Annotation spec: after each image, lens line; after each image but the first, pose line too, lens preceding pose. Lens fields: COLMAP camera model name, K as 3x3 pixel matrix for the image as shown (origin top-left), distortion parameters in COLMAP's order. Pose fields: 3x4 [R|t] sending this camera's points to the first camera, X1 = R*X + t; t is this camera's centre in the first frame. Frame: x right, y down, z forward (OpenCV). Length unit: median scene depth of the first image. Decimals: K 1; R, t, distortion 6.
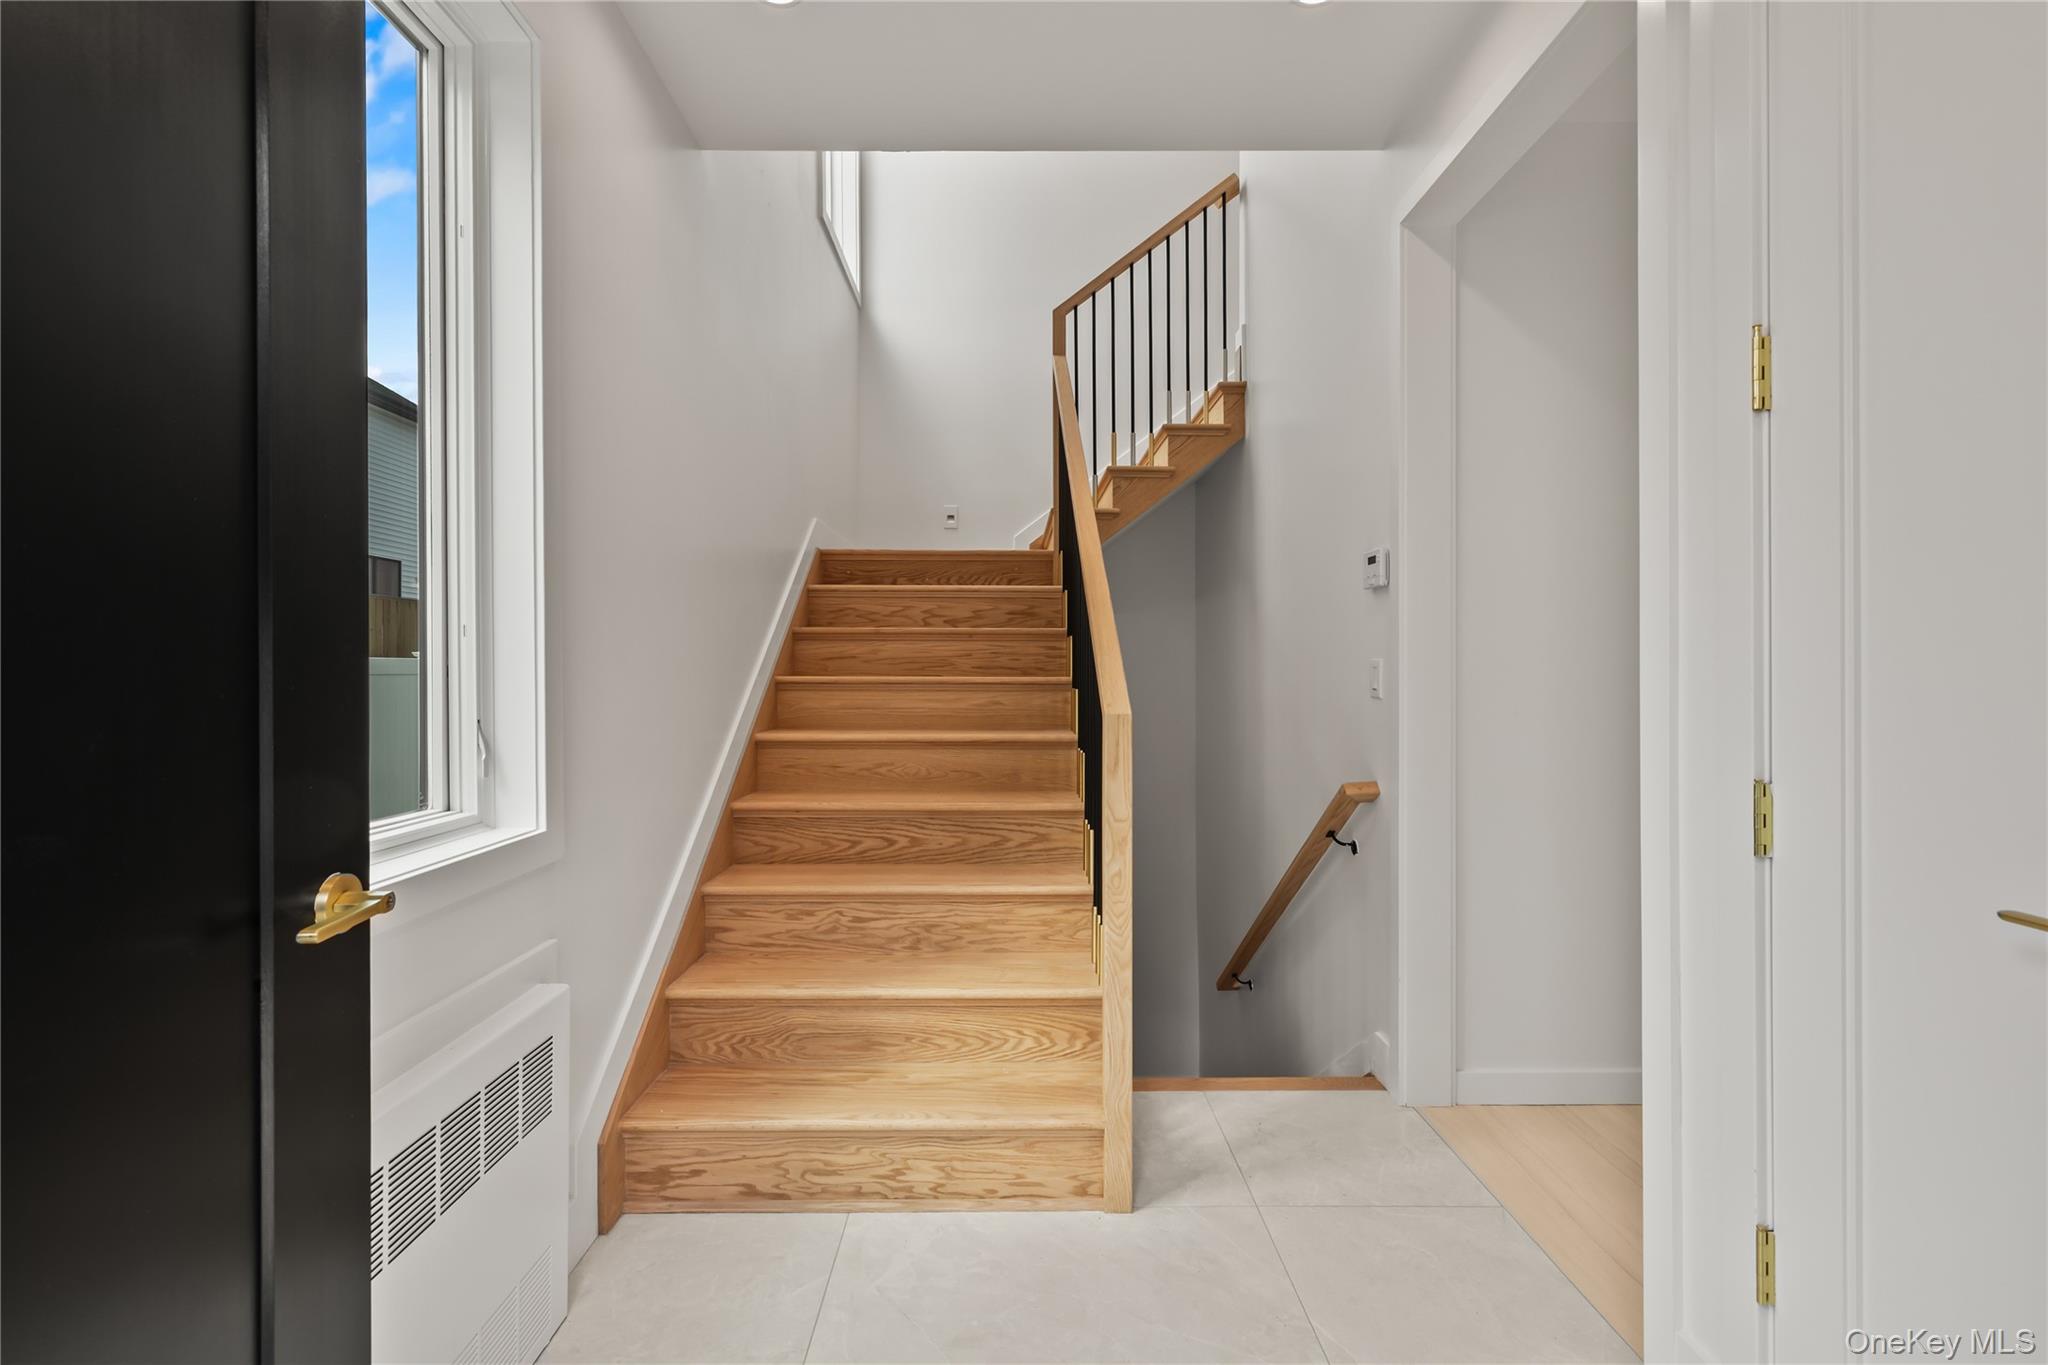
lens RADIAL K [[870.0, 0, 1017.7], [0, 870.0, 671.1], [0, 0, 1]] dist [0.001921, 0.000543]
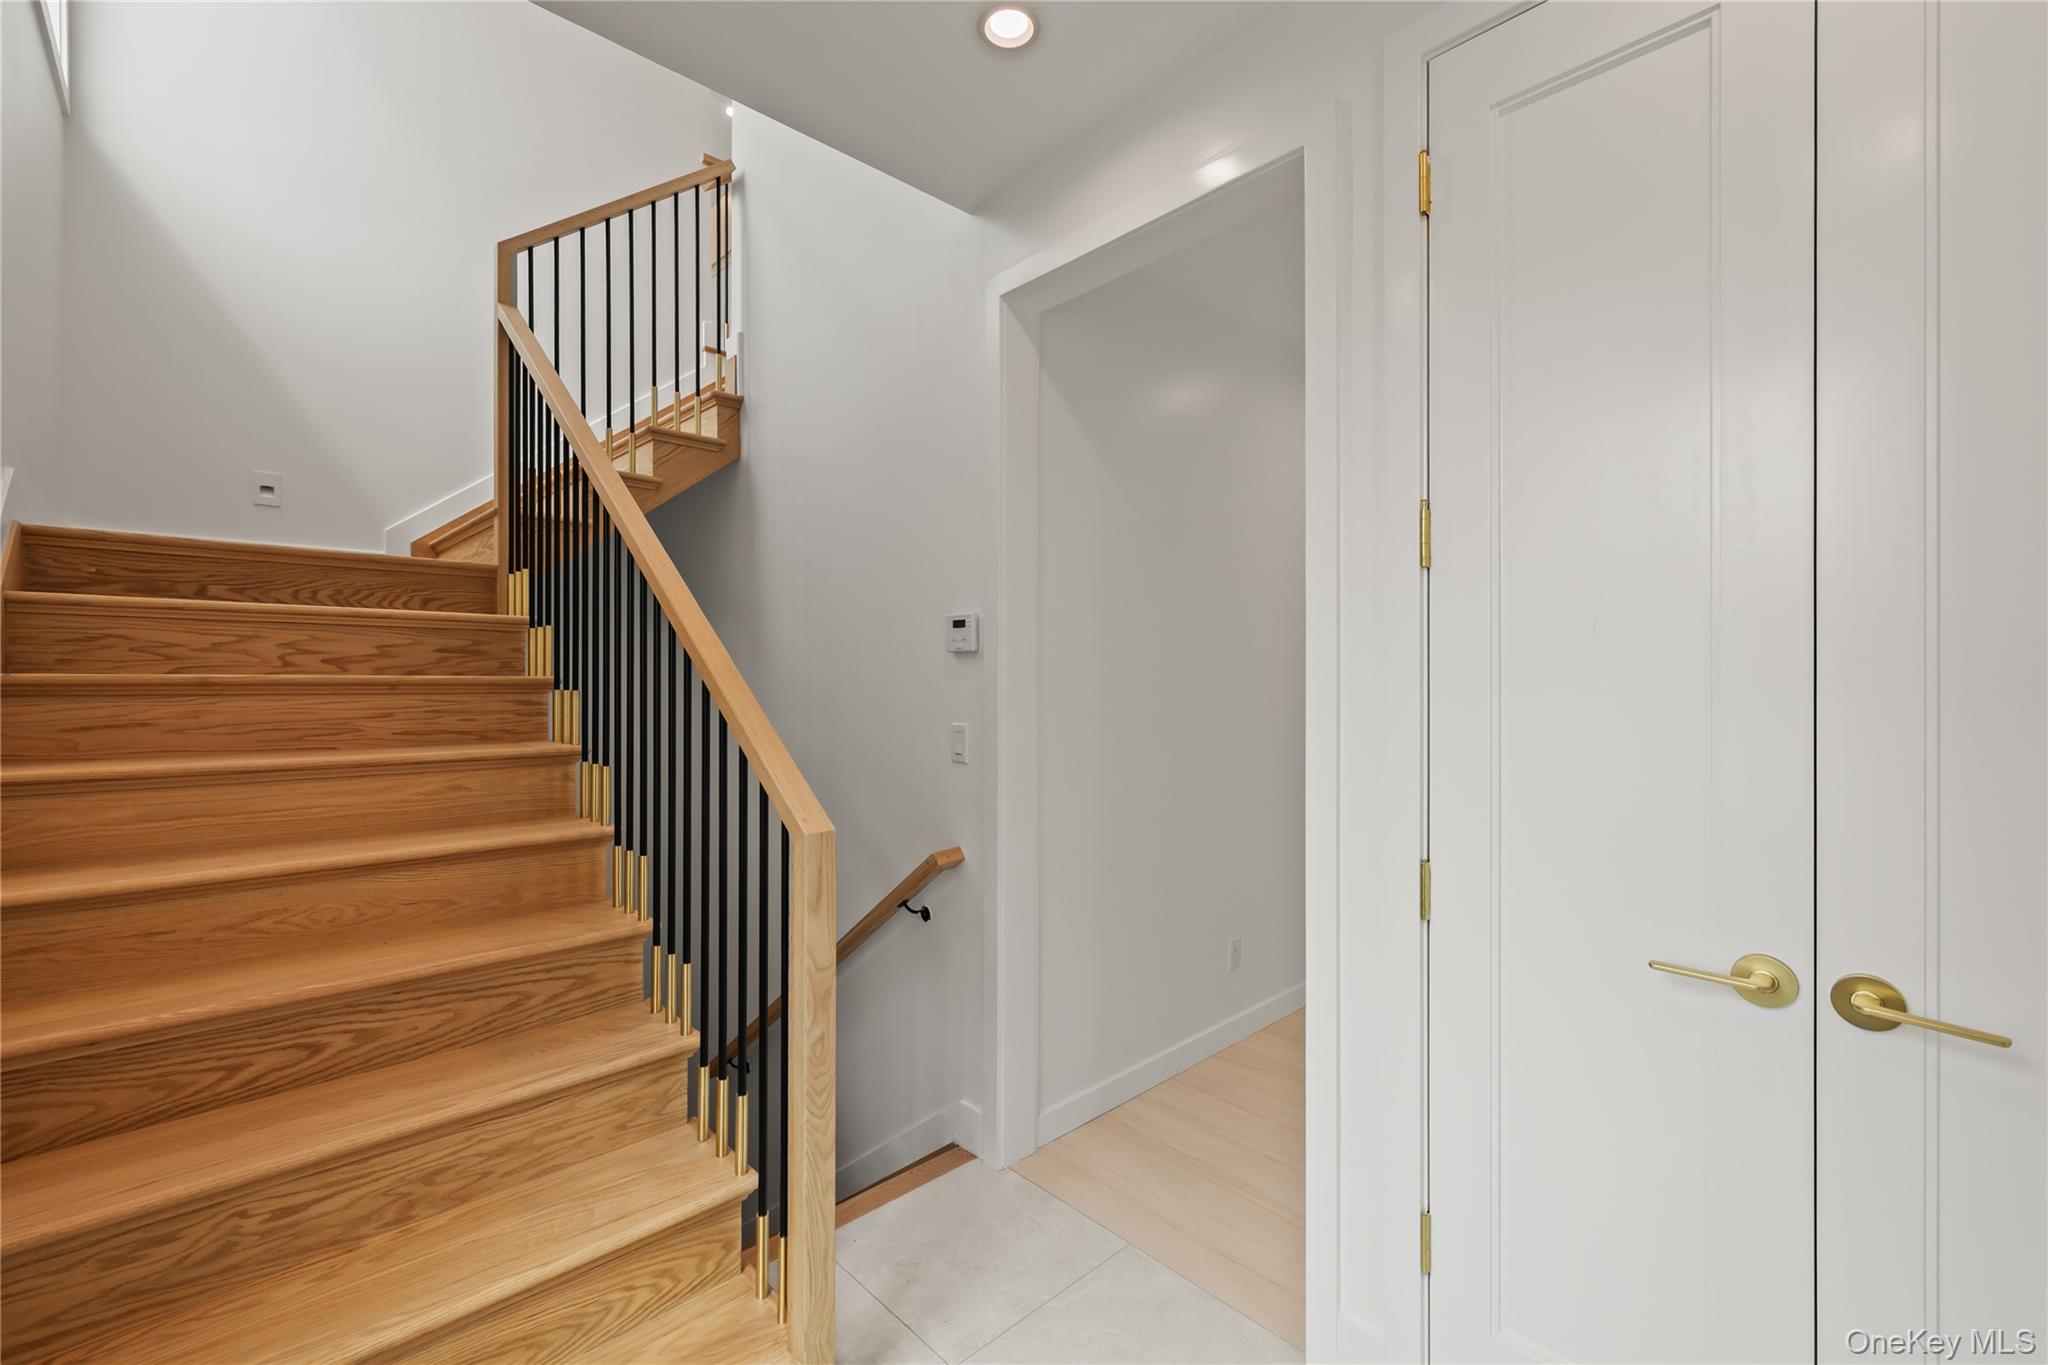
lens RADIAL K [[862.0, 0, 1012.8], [0, 862.0, 670.1], [0, 0, 1]] dist [0.002110, 0.000379]
pose [[0.727638, 0.005356, 0.685940, -0.206394], [-0.003119, 0.999985, -0.004500, -0.066364], [-0.685954, 0.001135, 0.727644, 0.228662]]
